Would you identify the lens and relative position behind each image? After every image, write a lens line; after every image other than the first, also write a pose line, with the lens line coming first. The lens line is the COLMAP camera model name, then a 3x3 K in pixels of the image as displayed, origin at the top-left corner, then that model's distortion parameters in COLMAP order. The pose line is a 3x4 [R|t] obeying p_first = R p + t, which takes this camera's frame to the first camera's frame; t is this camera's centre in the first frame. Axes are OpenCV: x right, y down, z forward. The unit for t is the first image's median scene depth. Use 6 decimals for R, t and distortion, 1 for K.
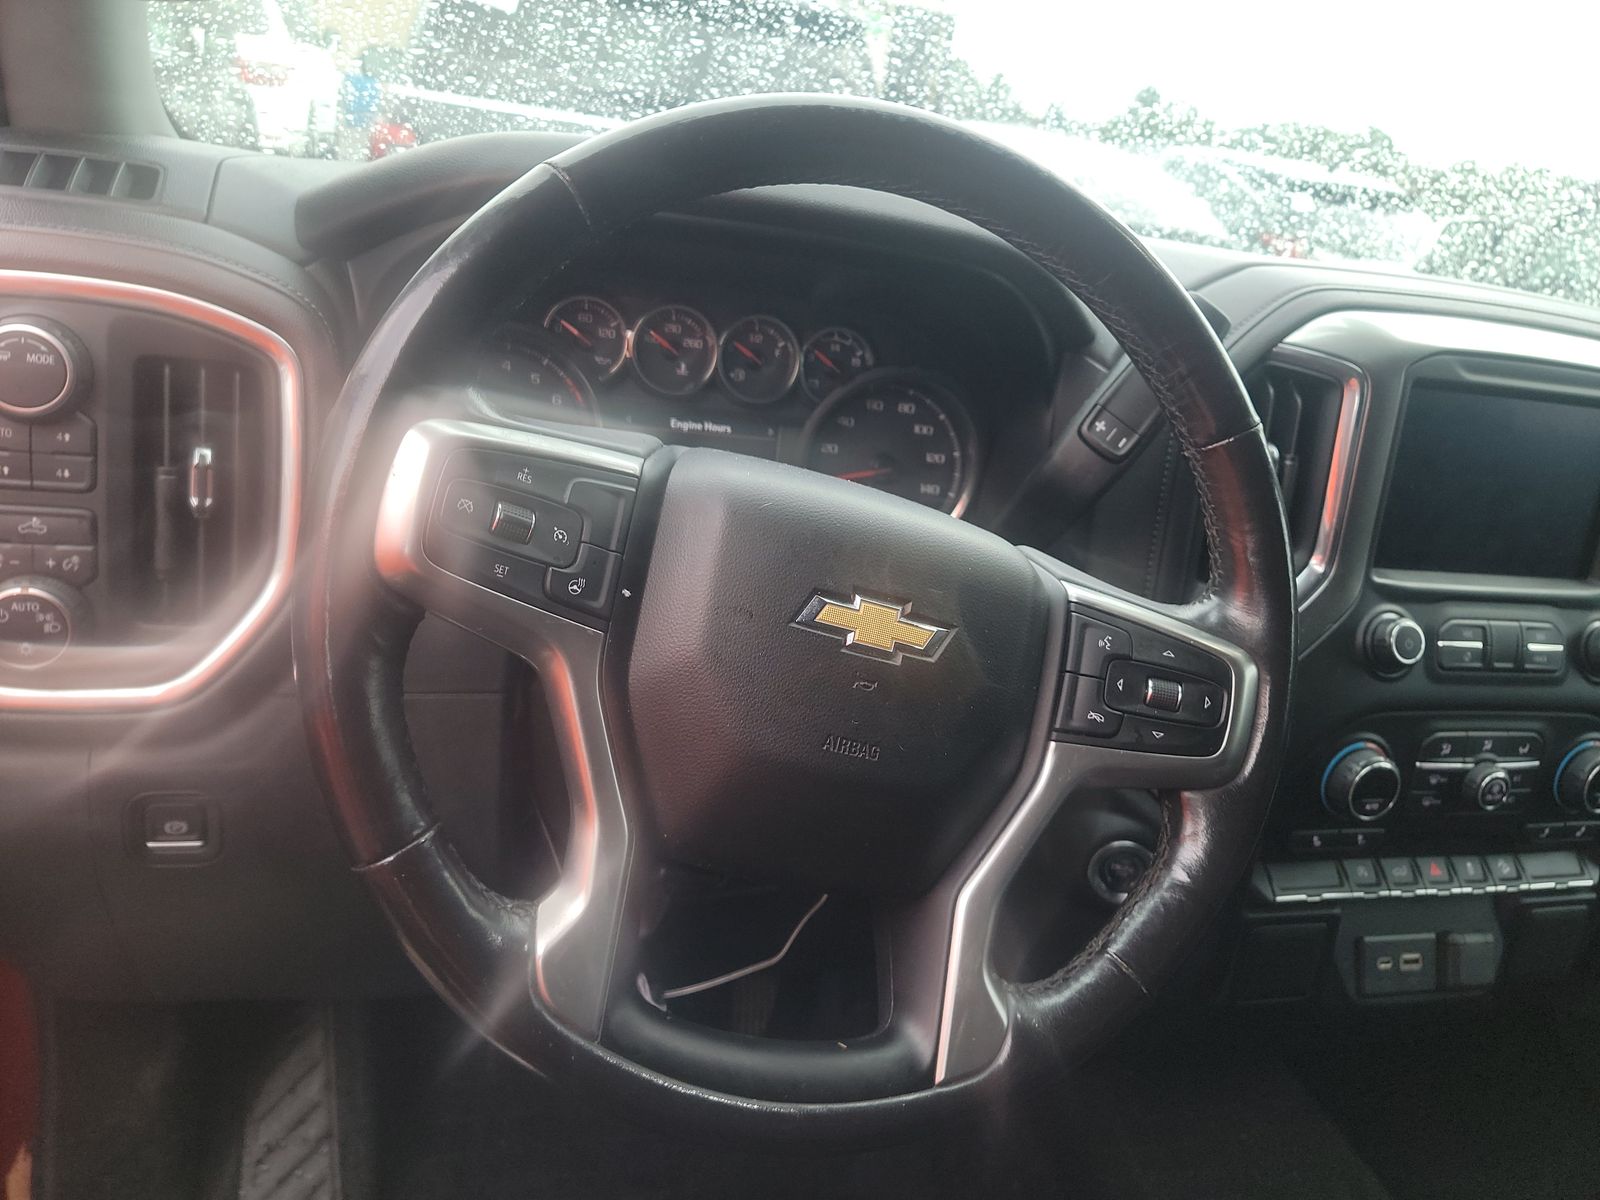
lens RADIAL K [[1116.3, 0, 796.1], [0, 1116.3, 598.5], [0, 0, 1]] dist [0.026750, -0.002992]
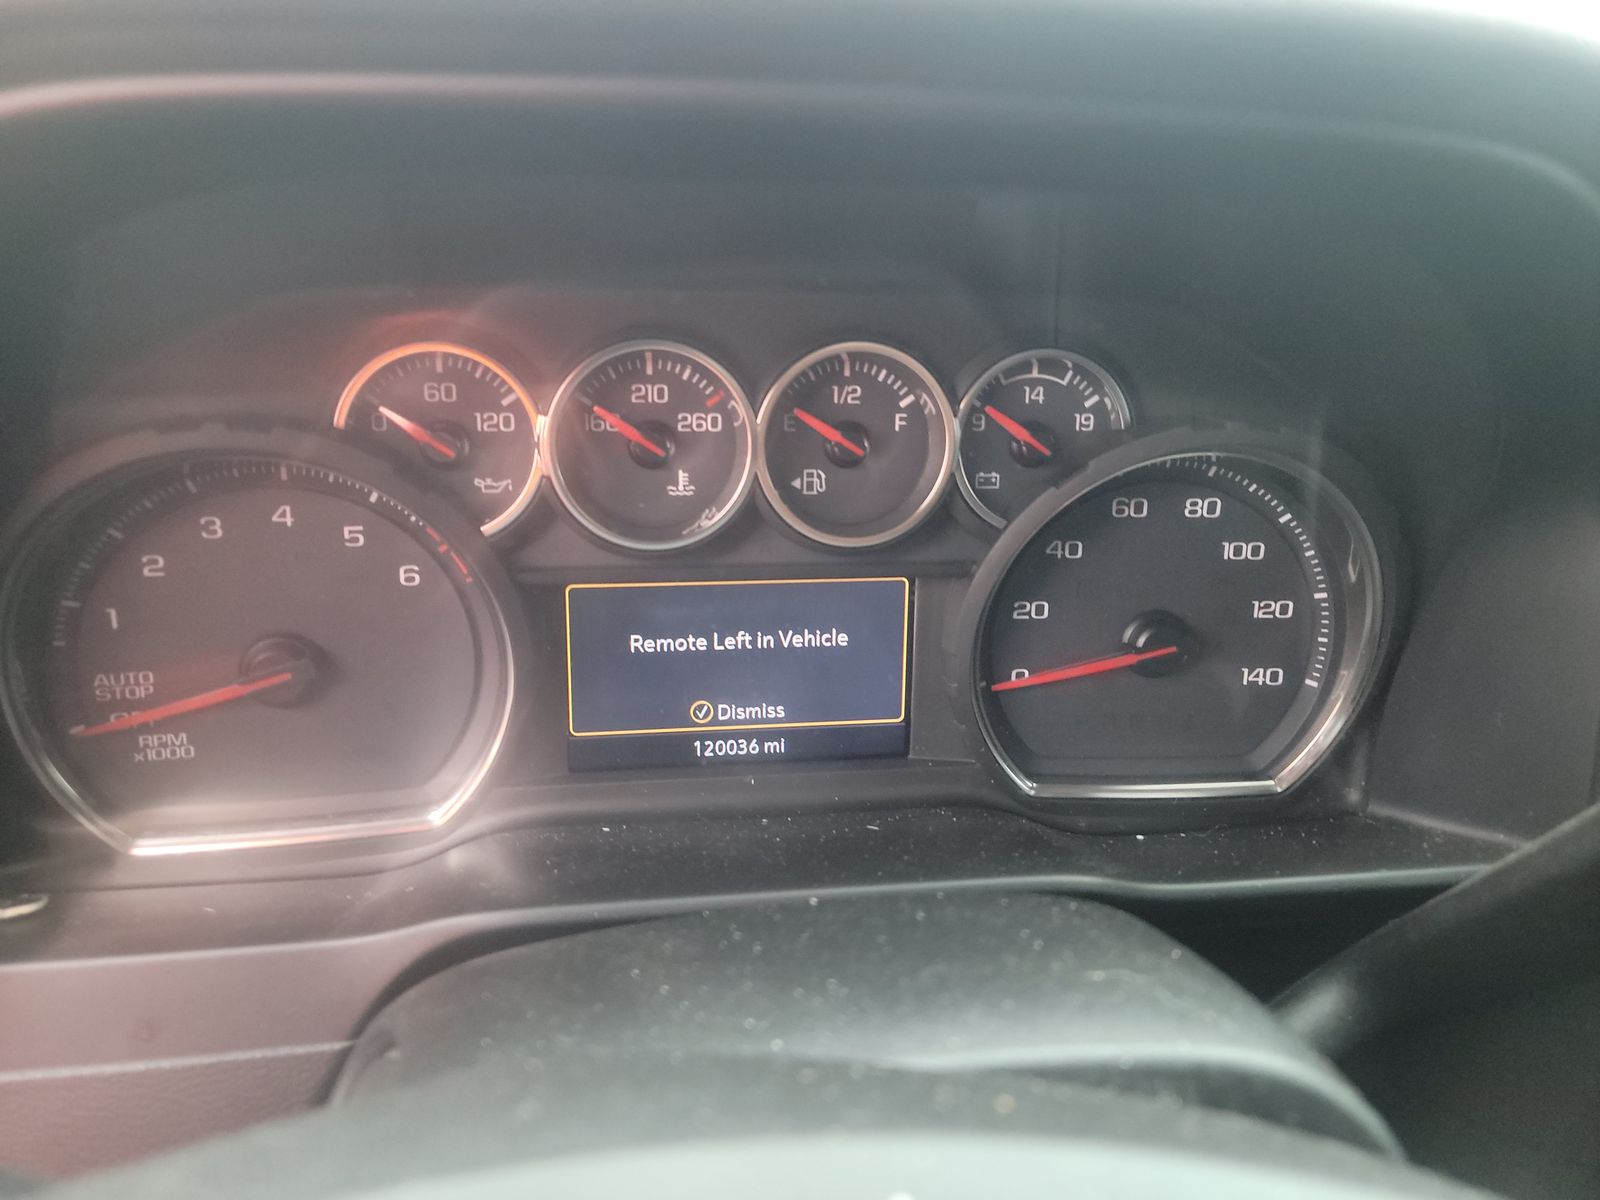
lens RADIAL K [[1116.3, 0, 798.9], [0, 1116.3, 589.4], [0, 0, 1]] dist [0.026750, -0.002992]
pose [[0.987250, -0.060966, -0.147036, 0.004332], [0.067029, 0.997078, 0.036635, -0.170451], [0.144373, -0.046024, 0.988452, 0.555196]]
